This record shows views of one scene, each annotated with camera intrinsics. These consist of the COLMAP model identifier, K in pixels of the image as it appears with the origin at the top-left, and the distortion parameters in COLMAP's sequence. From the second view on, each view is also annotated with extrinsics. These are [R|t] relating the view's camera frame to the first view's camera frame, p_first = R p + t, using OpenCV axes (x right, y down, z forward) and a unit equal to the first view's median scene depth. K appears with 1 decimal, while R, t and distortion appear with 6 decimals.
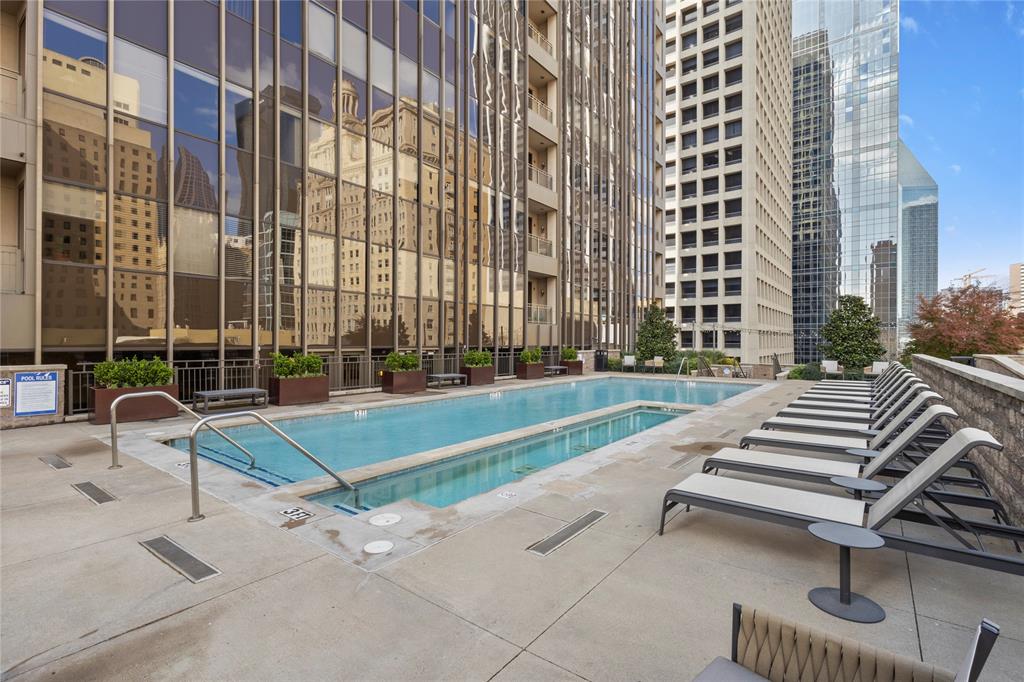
lens RADIAL K [[474.8, 0, 510.7], [0, 474.8, 338.6], [0, 0, 1]] dist [-0.000462, 0.002338]
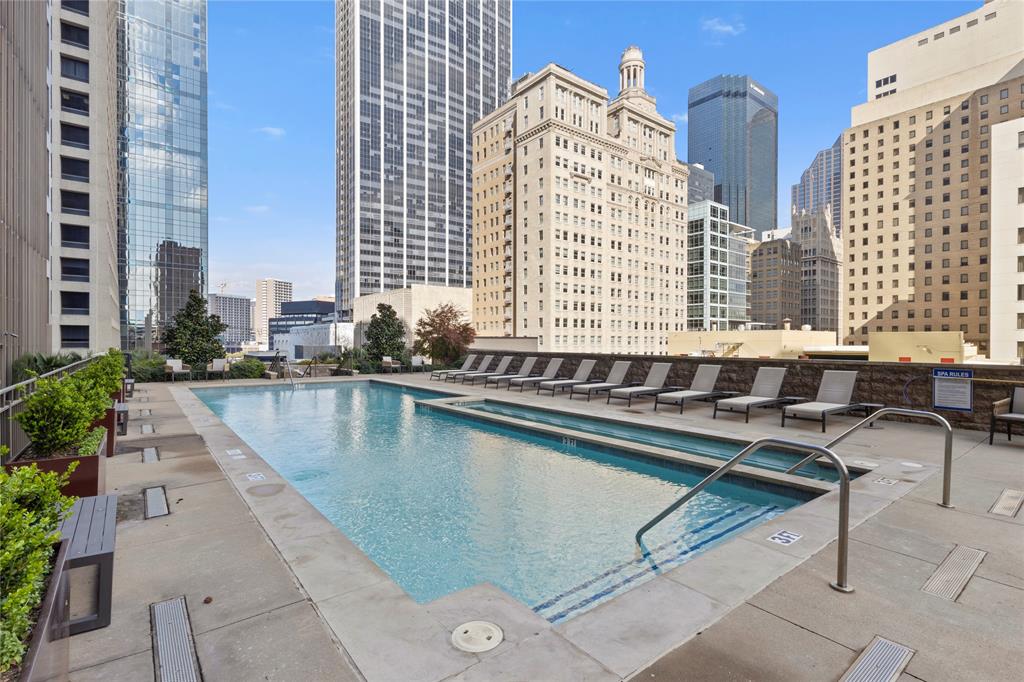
lens RADIAL K [[474.8, 0, 513.6], [0, 474.8, 342.7], [0, 0, 1]] dist [-0.000462, 0.002338]
pose [[0.236605, -0.004539, 0.971595, -0.196664], [-0.007696, 0.999949, 0.006545, 0.000526], [-0.971576, -0.009026, 0.236558, 0.176885]]
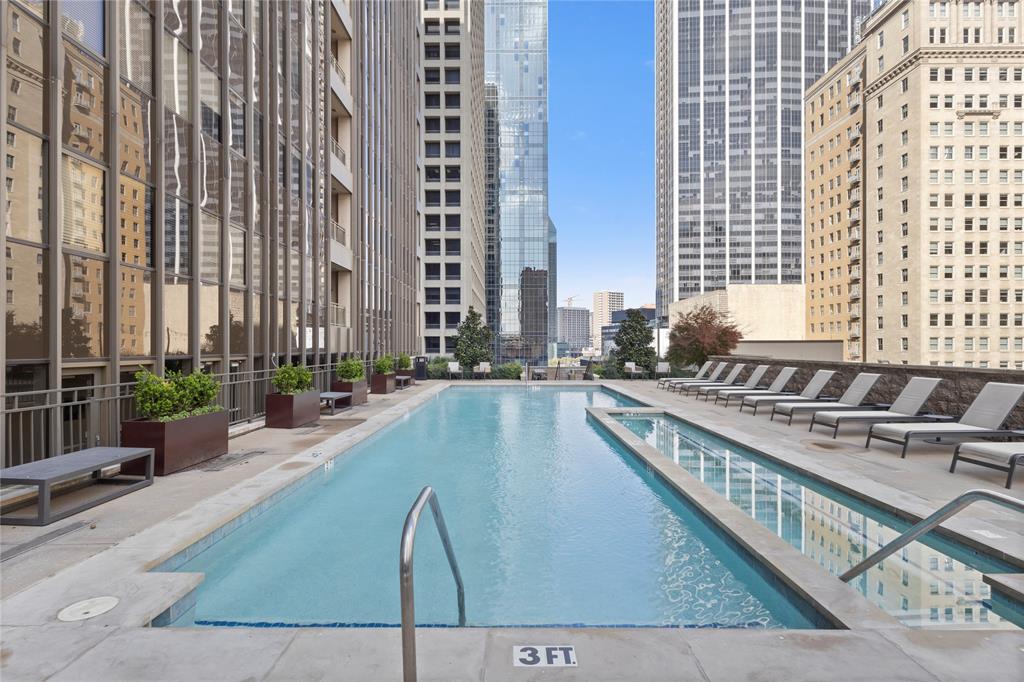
lens RADIAL K [[474.8, 0, 520.4], [0, 474.8, 347.7], [0, 0, 1]] dist [-0.000462, 0.002338]
pose [[0.783984, -0.005725, 0.620754, -0.112726], [0.001281, 0.999970, 0.007604, 0.000232], [-0.620779, -0.005166, 0.783968, 0.080134]]
